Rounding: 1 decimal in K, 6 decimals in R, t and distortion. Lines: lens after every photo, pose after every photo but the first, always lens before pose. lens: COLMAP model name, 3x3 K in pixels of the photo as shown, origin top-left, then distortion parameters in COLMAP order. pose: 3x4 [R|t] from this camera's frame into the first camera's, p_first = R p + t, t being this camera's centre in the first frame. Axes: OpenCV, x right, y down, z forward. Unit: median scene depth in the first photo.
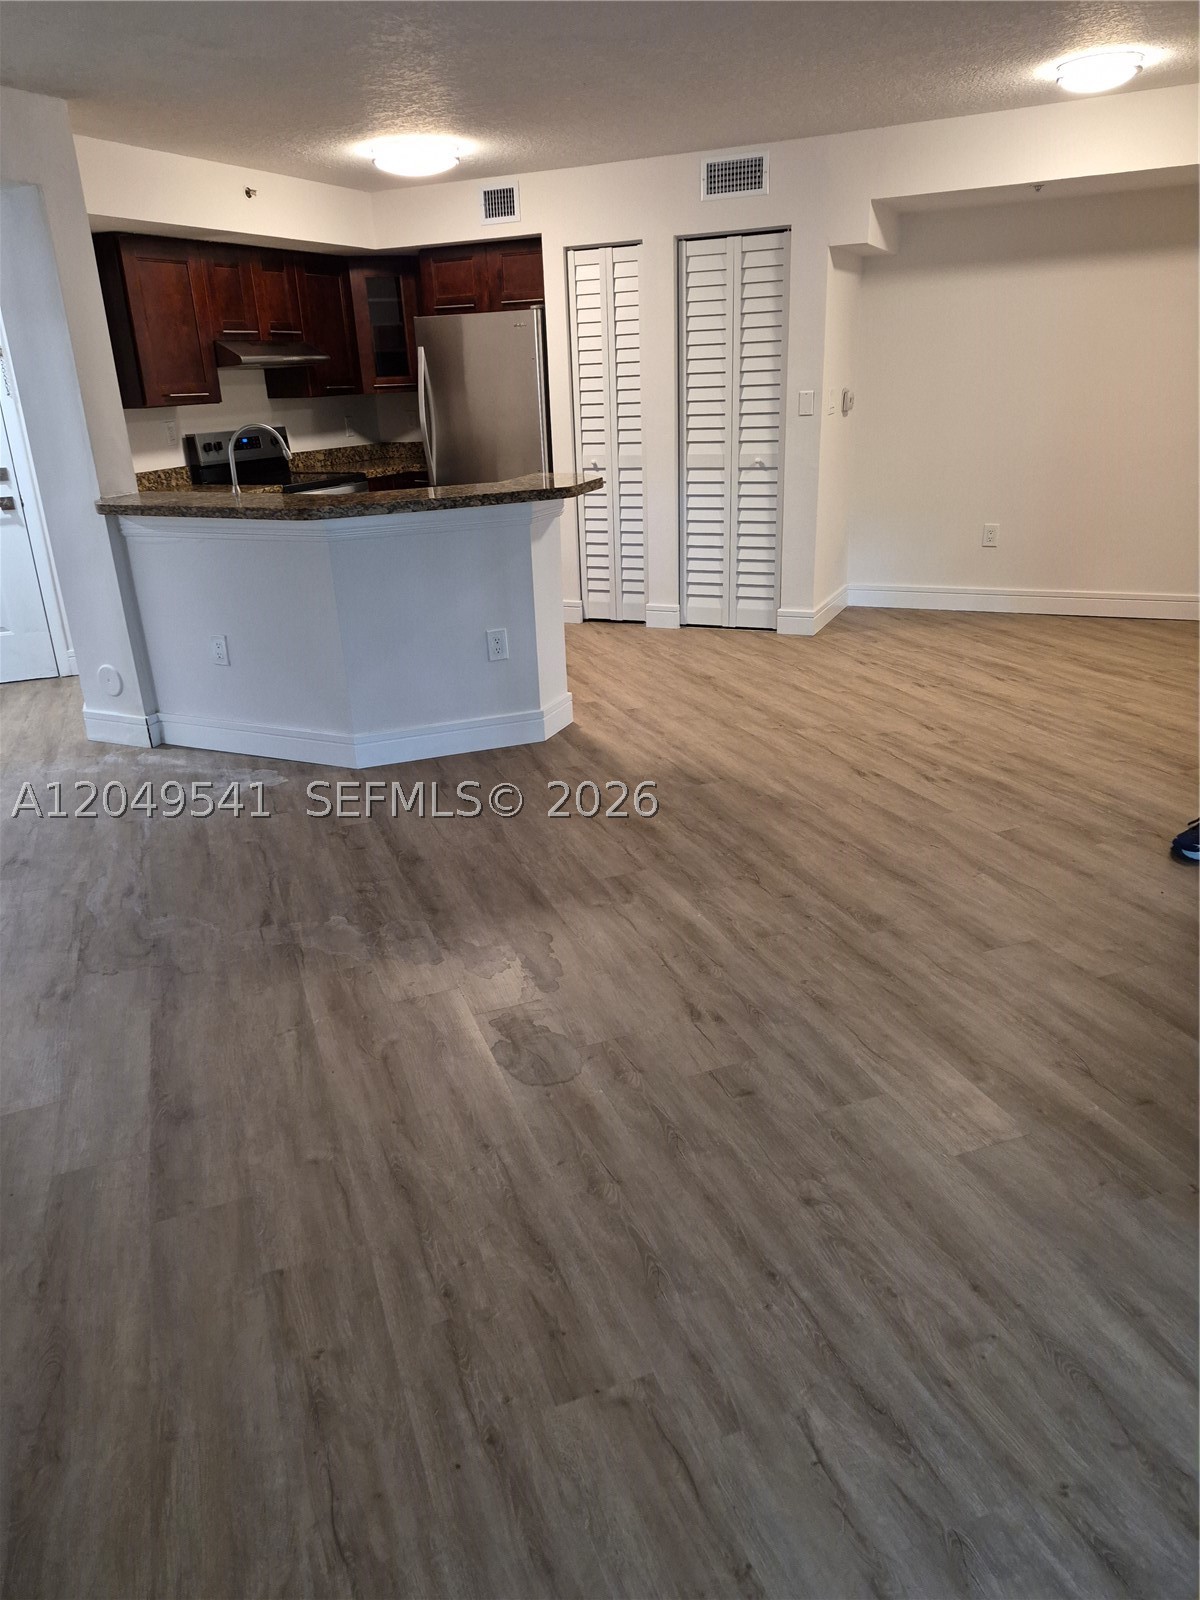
lens RADIAL K [[1107.8, 0, 589.5], [0, 1107.8, 794.3], [0, 0, 1]] dist [0.071832, -0.087661]
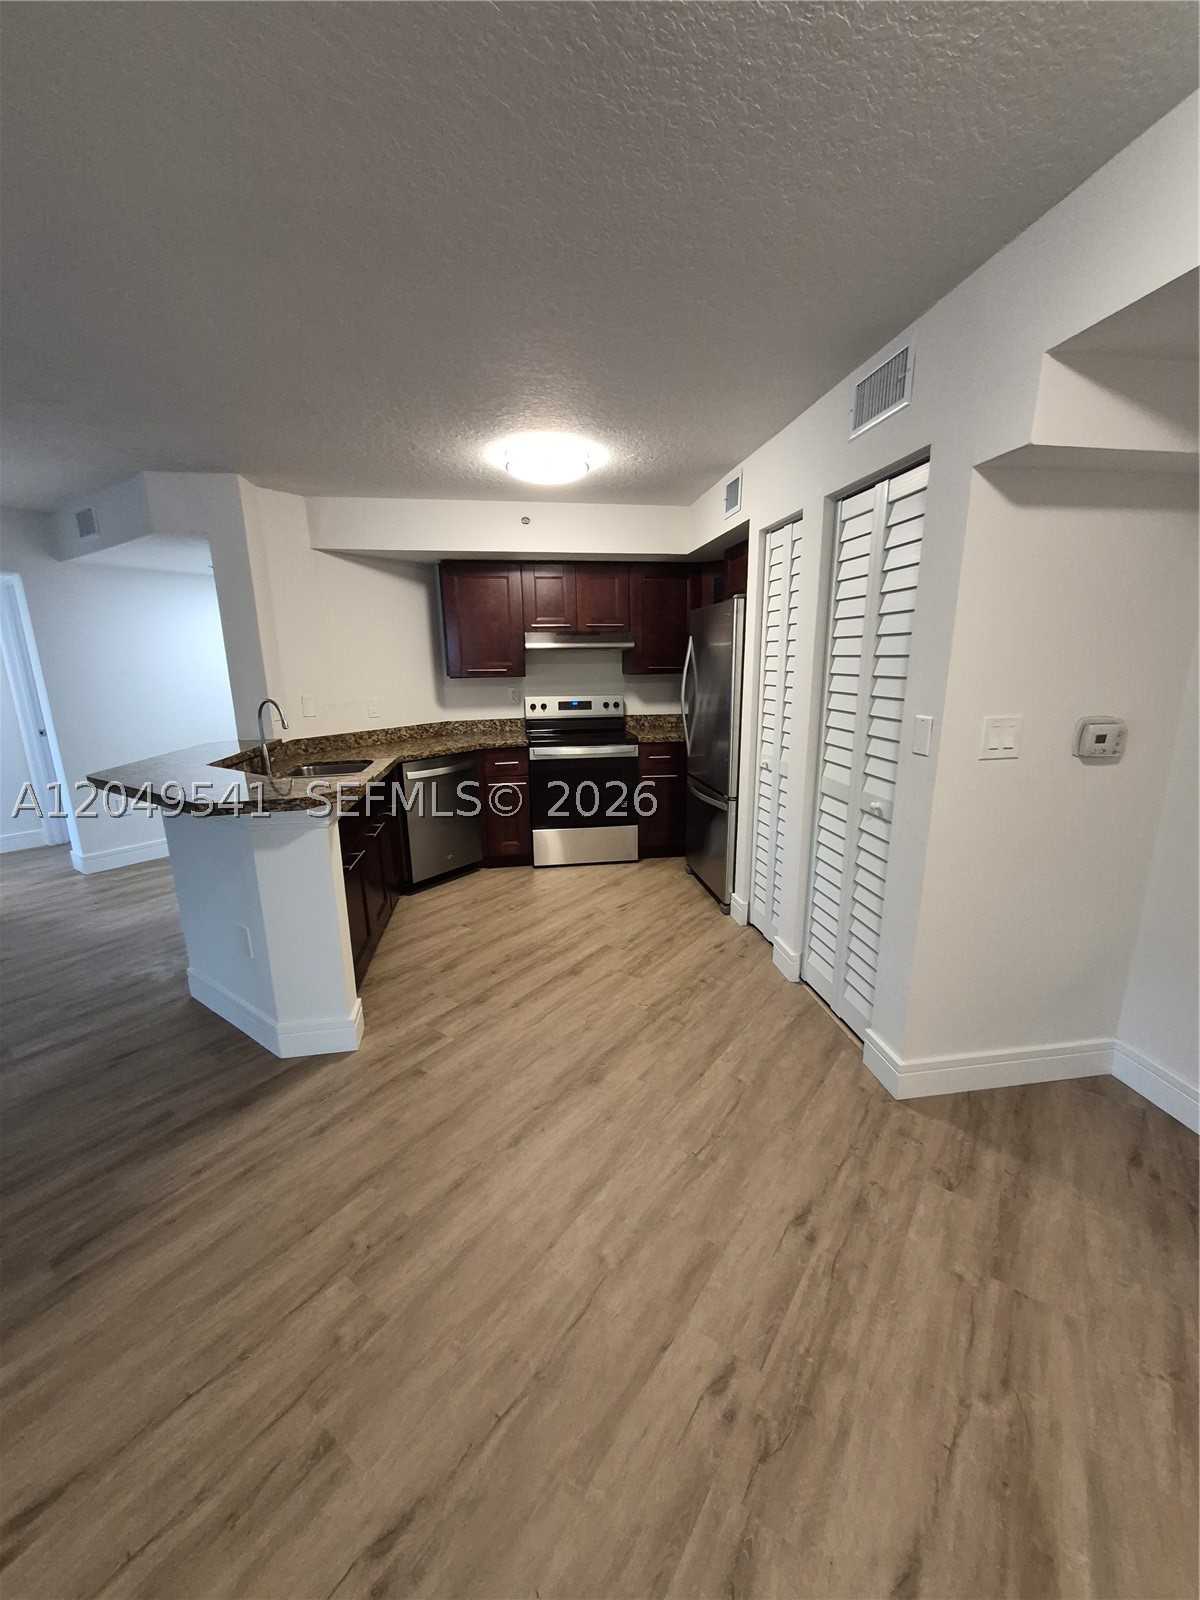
lens RADIAL K [[629.4, 0, 607.6], [0, 629.4, 808.9], [0, 0, 1]] dist [0.002300, 0.000221]
pose [[0.554121, 0.226717, -0.800968, 0.381587], [-0.306649, 0.950127, 0.056793, -0.285049], [0.773897, 0.214146, 0.596008, 0.694940]]
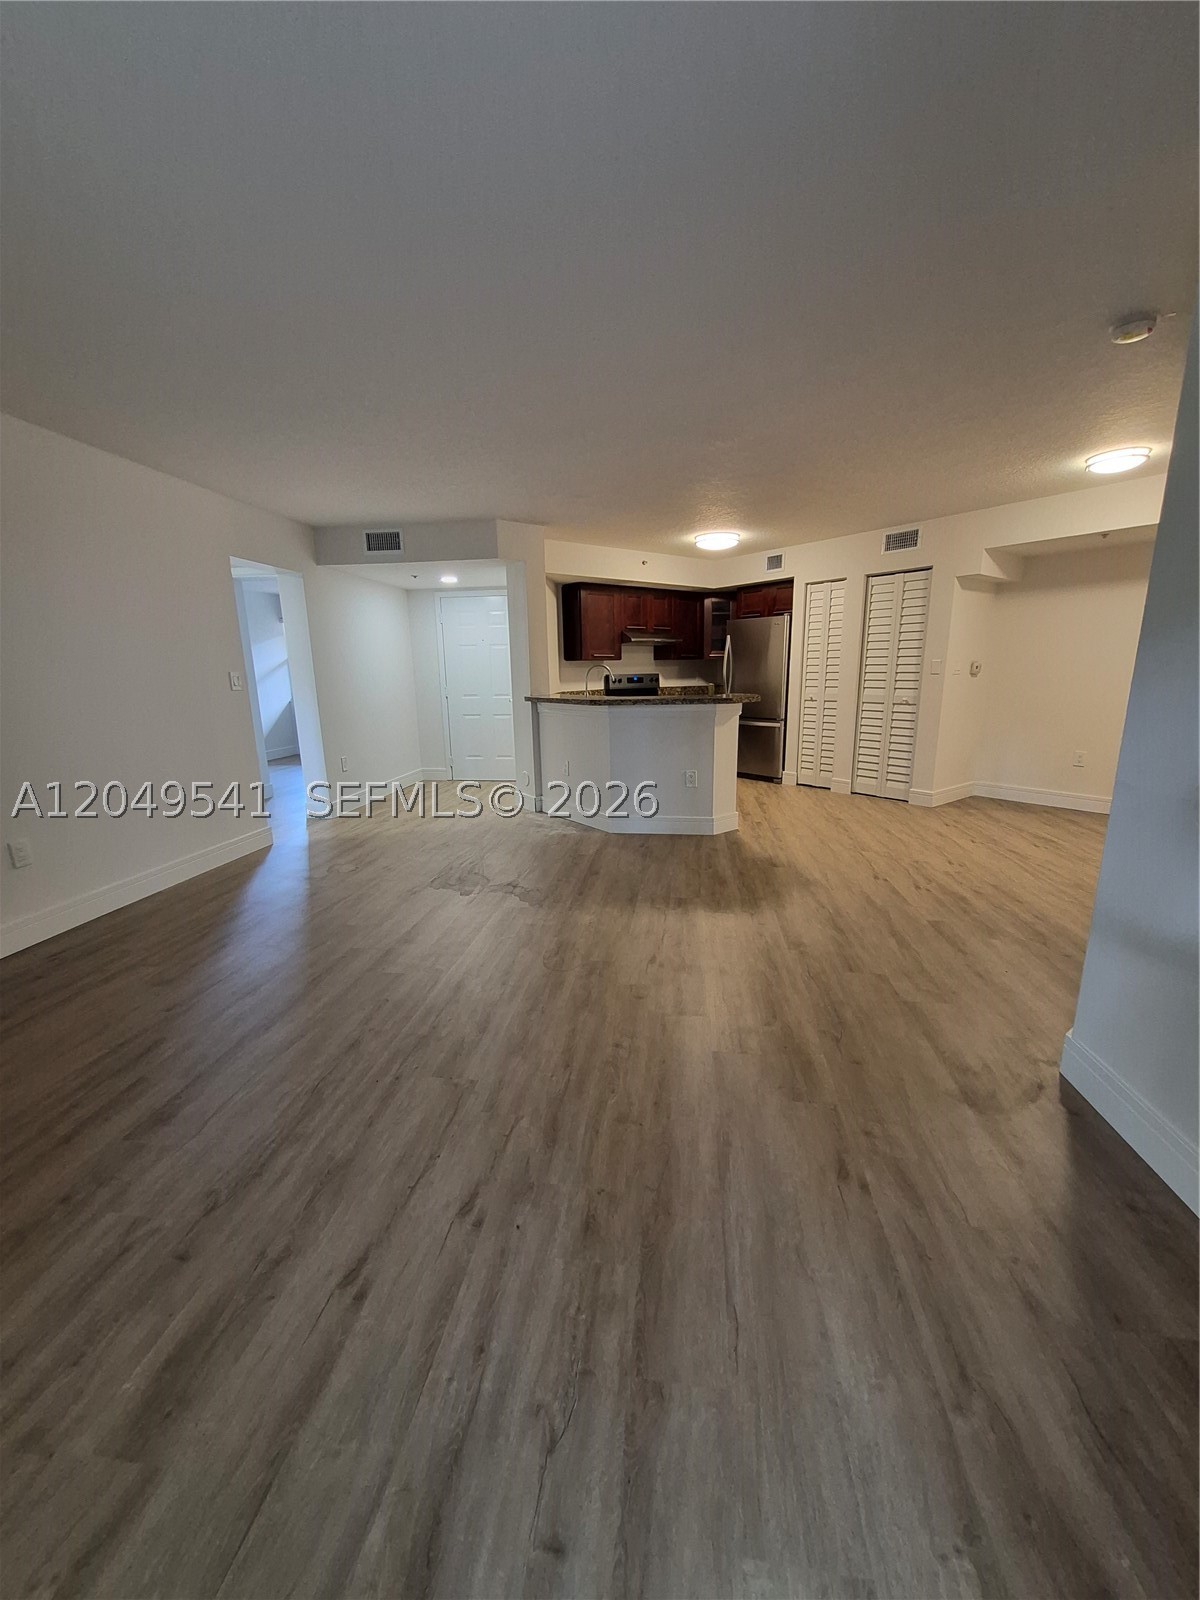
lens RADIAL K [[635.1, 0, 605.8], [0, 635.1, 807.2], [0, 0, 1]] dist [0.001726, -0.000178]
pose [[0.884154, 0.126521, -0.449739, 0.215017], [-0.185855, 0.978435, -0.090122, 0.026651], [0.428638, 0.163268, 0.888602, -0.003435]]
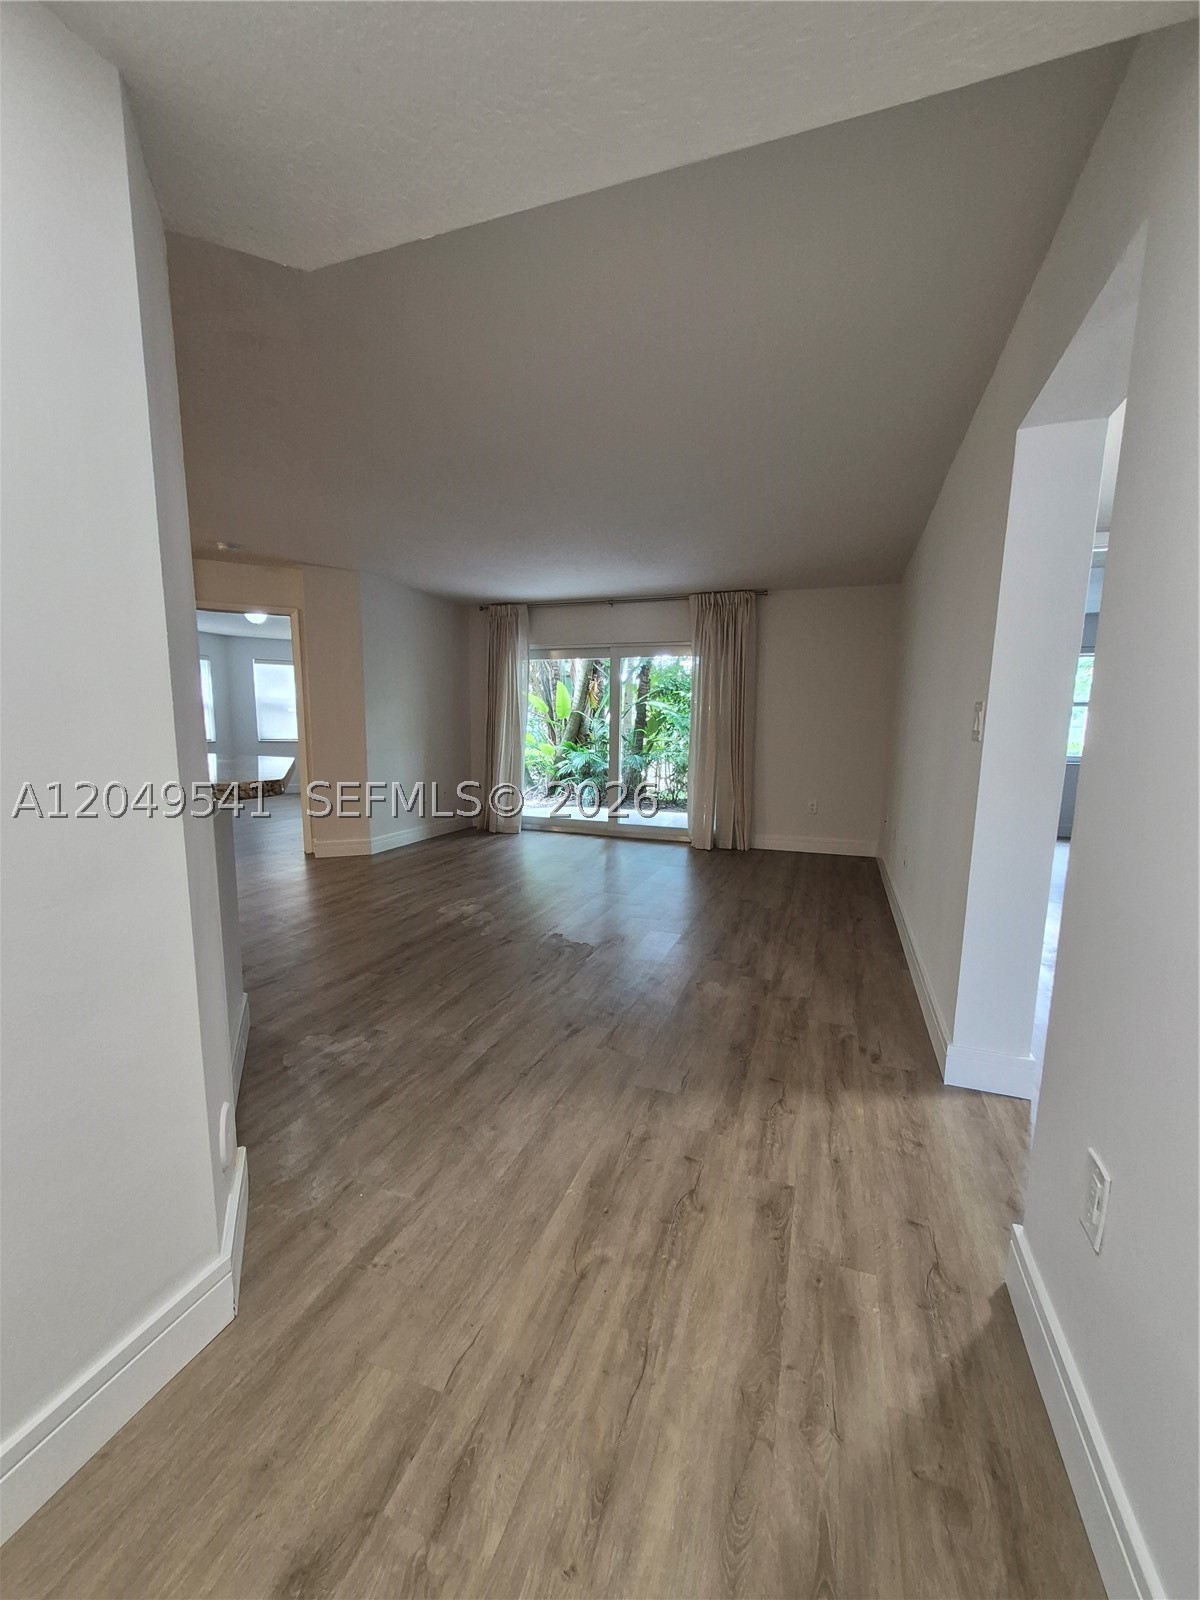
lens RADIAL K [[631.2, 0, 609.6], [0, 631.2, 807.1], [0, 0, 1]] dist [-0.000924, -0.000241]
pose [[-0.769413, -0.052230, 0.636612, -0.608962], [0.242029, 0.898496, 0.366233, -0.245943], [-0.591122, 0.435863, -0.678674, 0.848111]]
